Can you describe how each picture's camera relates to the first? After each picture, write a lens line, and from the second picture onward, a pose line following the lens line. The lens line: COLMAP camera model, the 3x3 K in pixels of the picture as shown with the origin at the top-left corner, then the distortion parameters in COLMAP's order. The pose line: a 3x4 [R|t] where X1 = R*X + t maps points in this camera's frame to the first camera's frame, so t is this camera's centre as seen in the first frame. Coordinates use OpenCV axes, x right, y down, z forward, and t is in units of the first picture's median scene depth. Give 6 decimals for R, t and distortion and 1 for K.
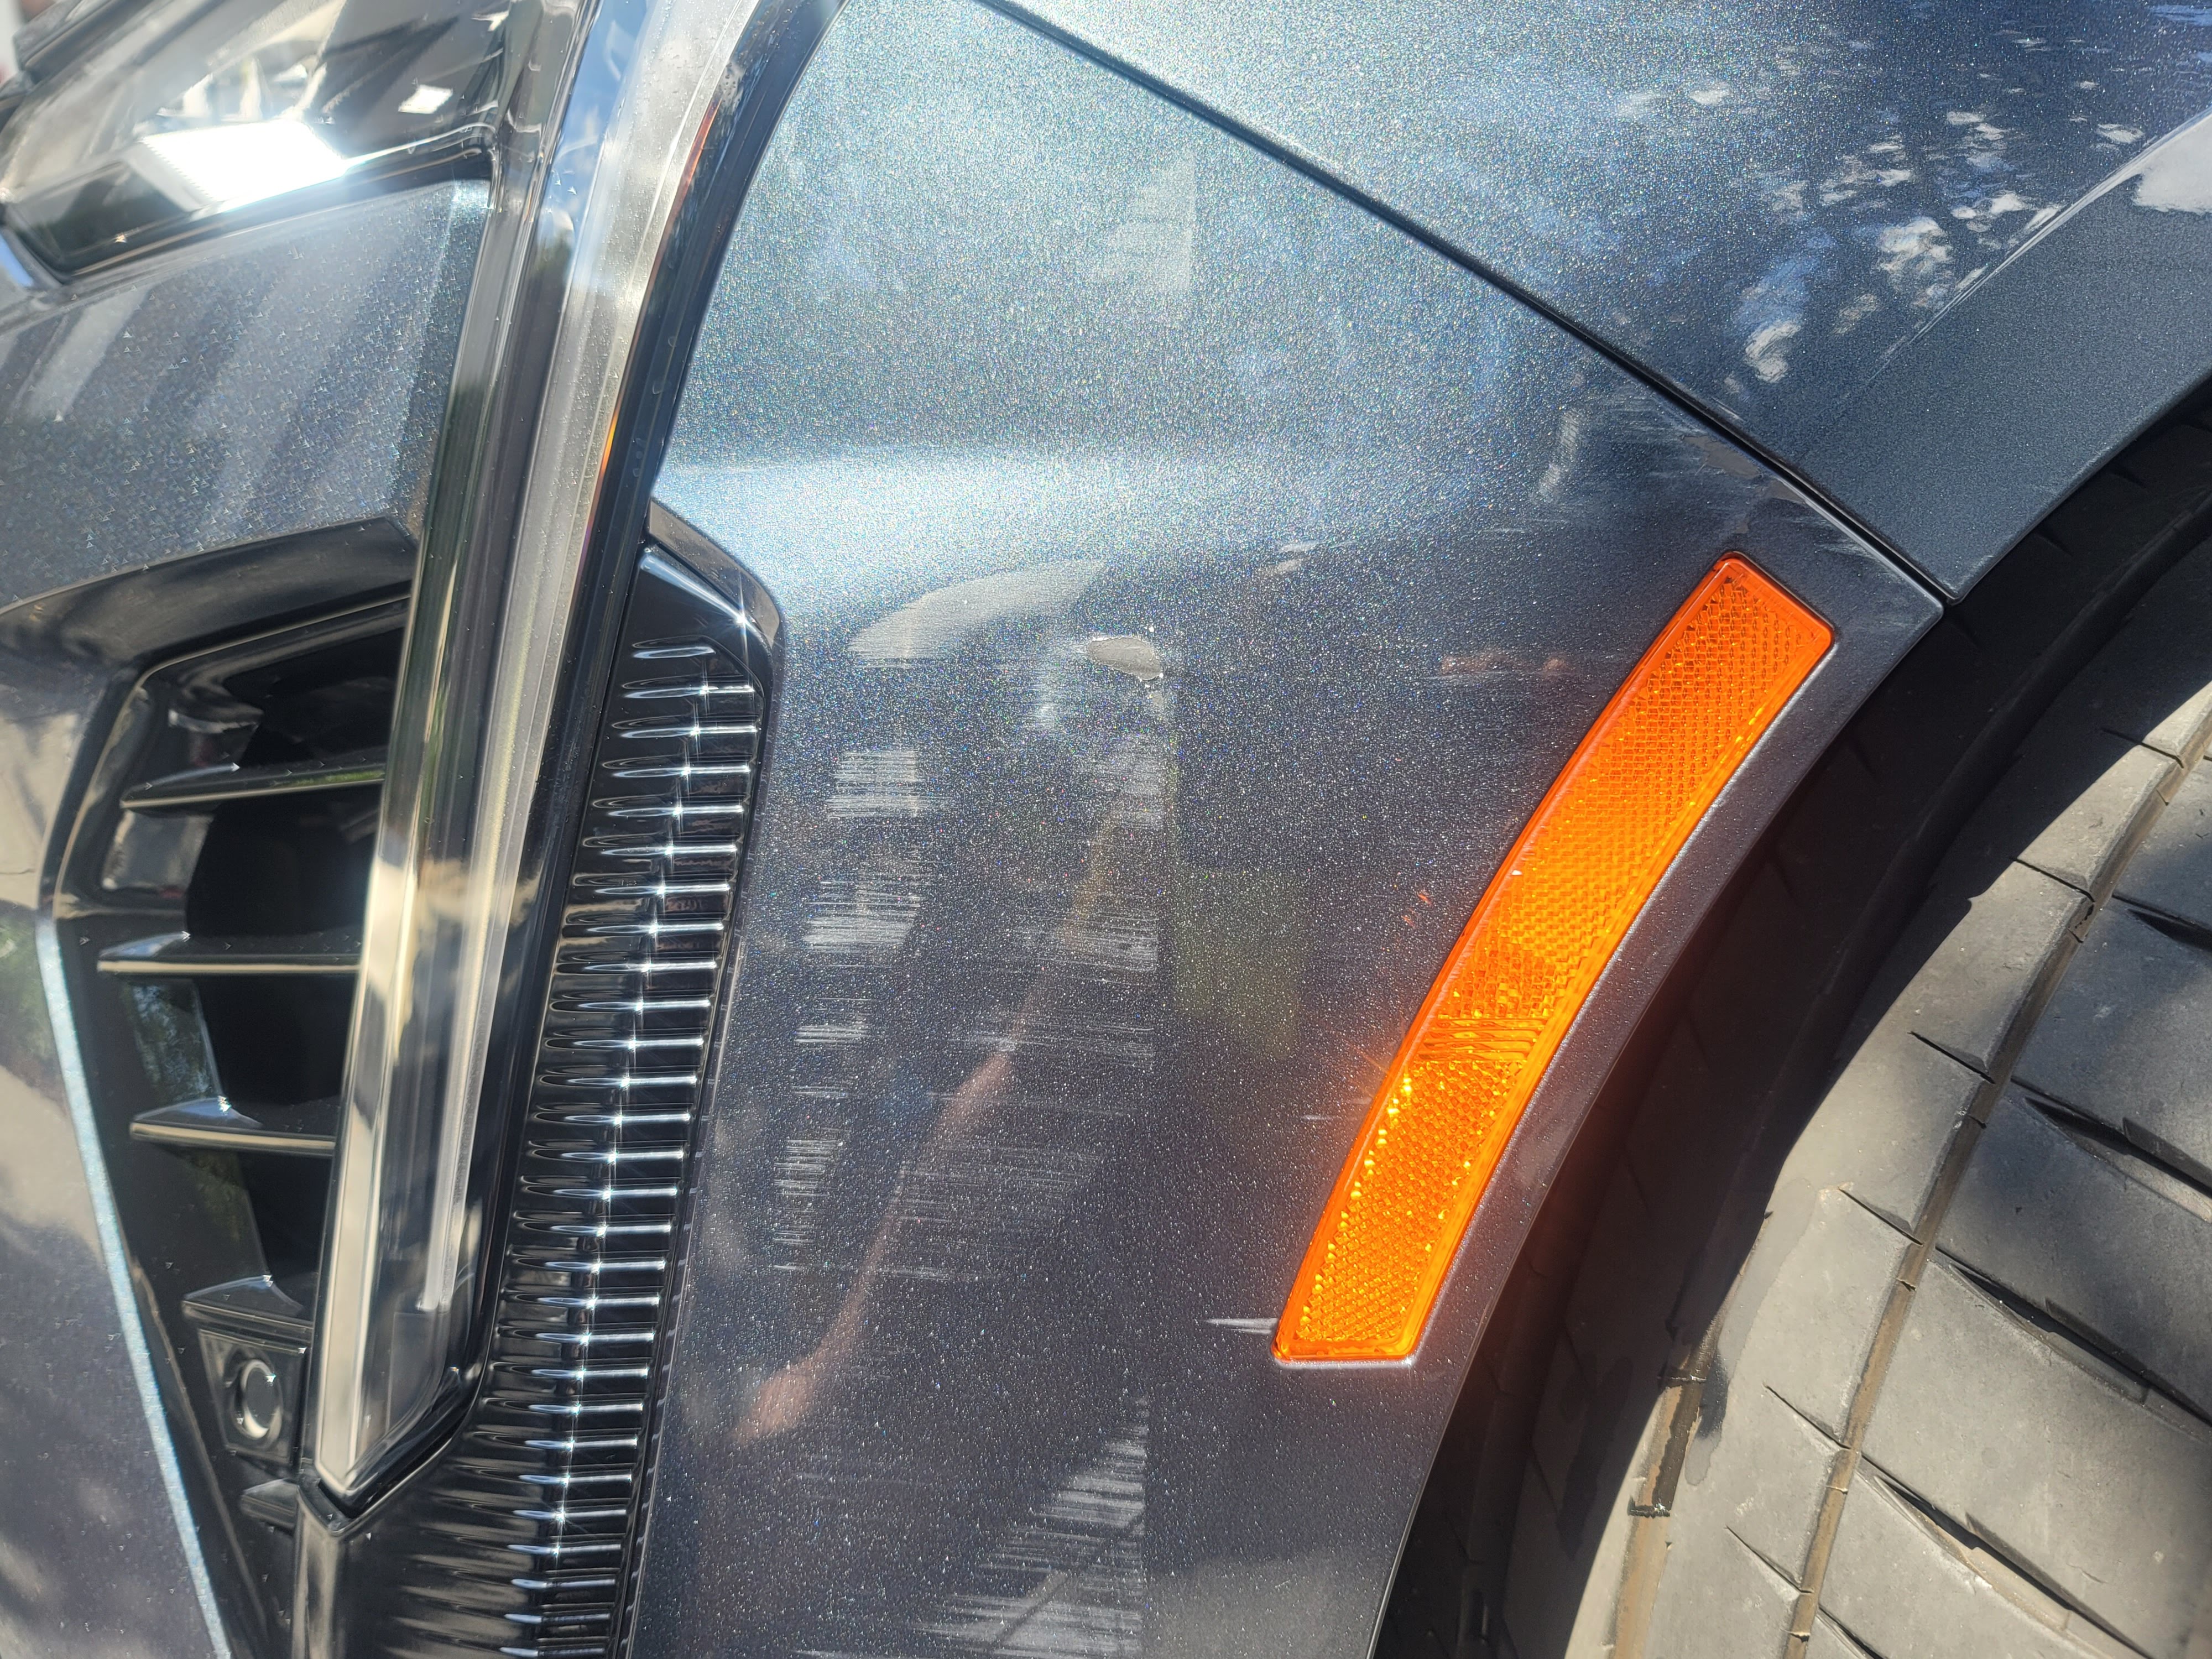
lens RADIAL K [[1698.1, 0, 1118.5], [0, 1698.1, 826.6], [0, 0, 1]] dist [0.031473, -0.007398]
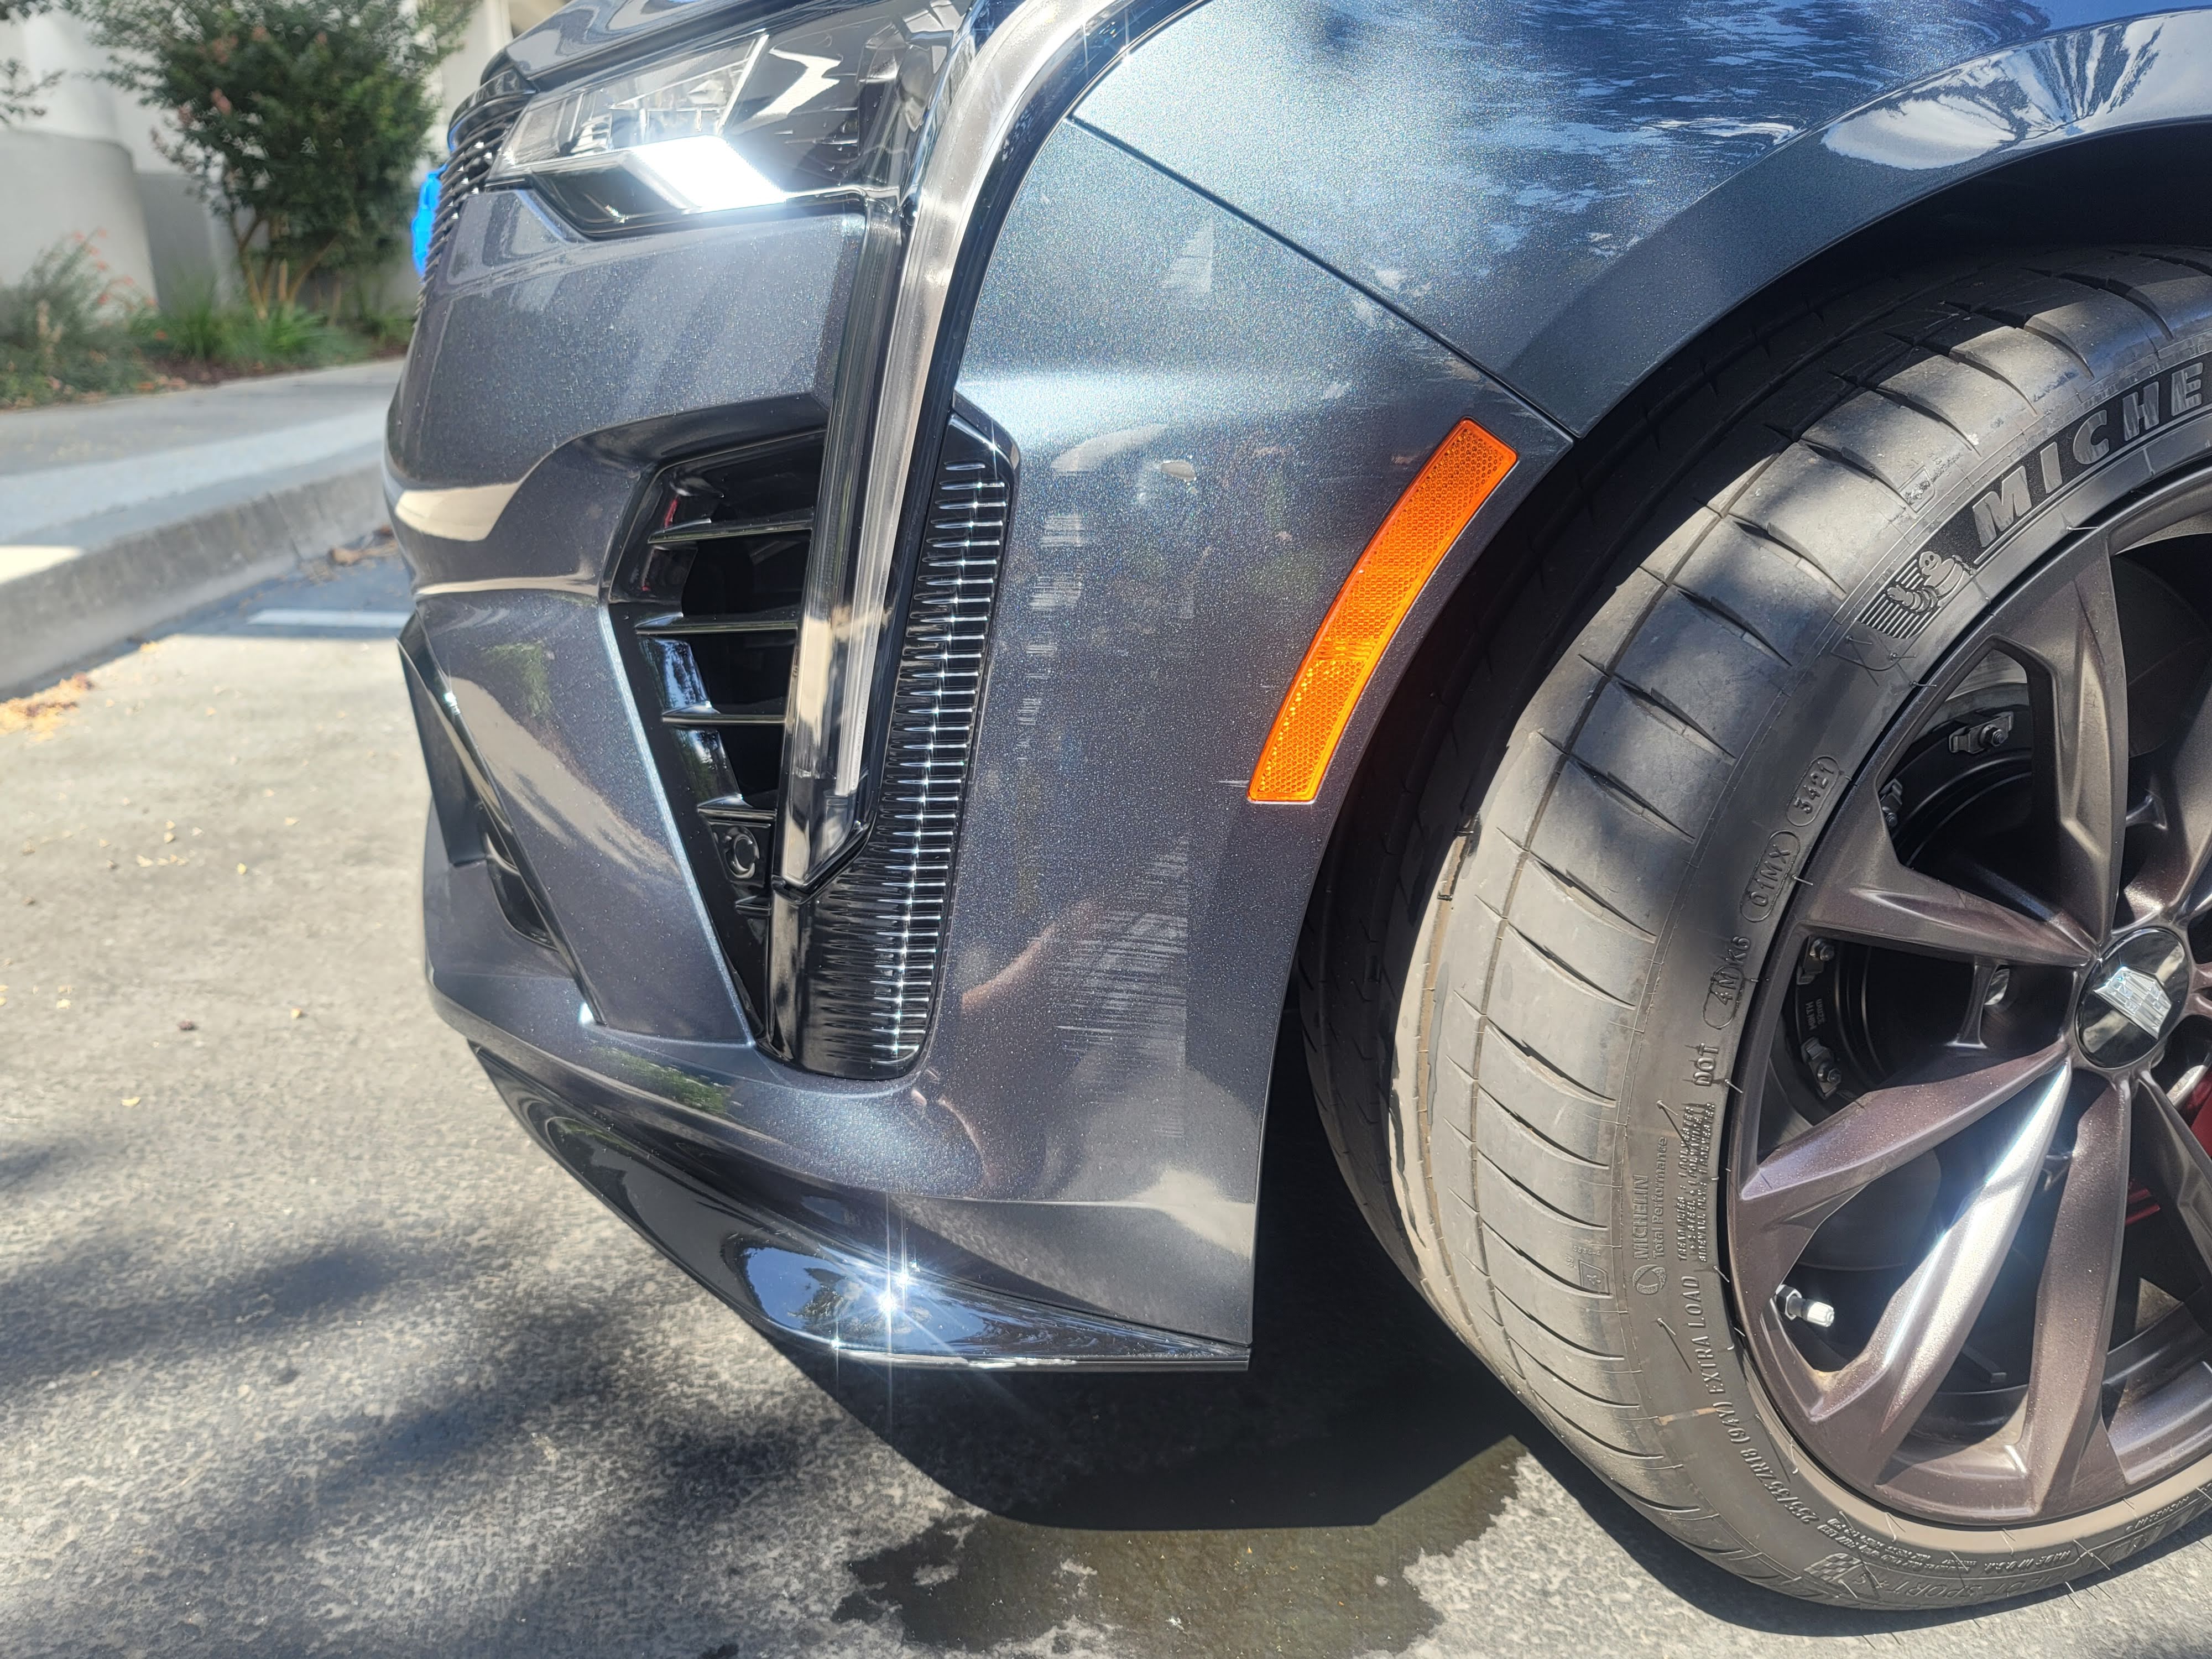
lens RADIAL K [[1582.0, 0, 1117.2], [0, 1582.0, 789.1], [0, 0, 1]] dist [0.040601, -0.056259]
pose [[0.997018, 0.009380, -0.076600, 0.078119], [0.001002, 0.990929, 0.134383, 0.029014], [0.077165, -0.134059, 0.987964, -0.978600]]
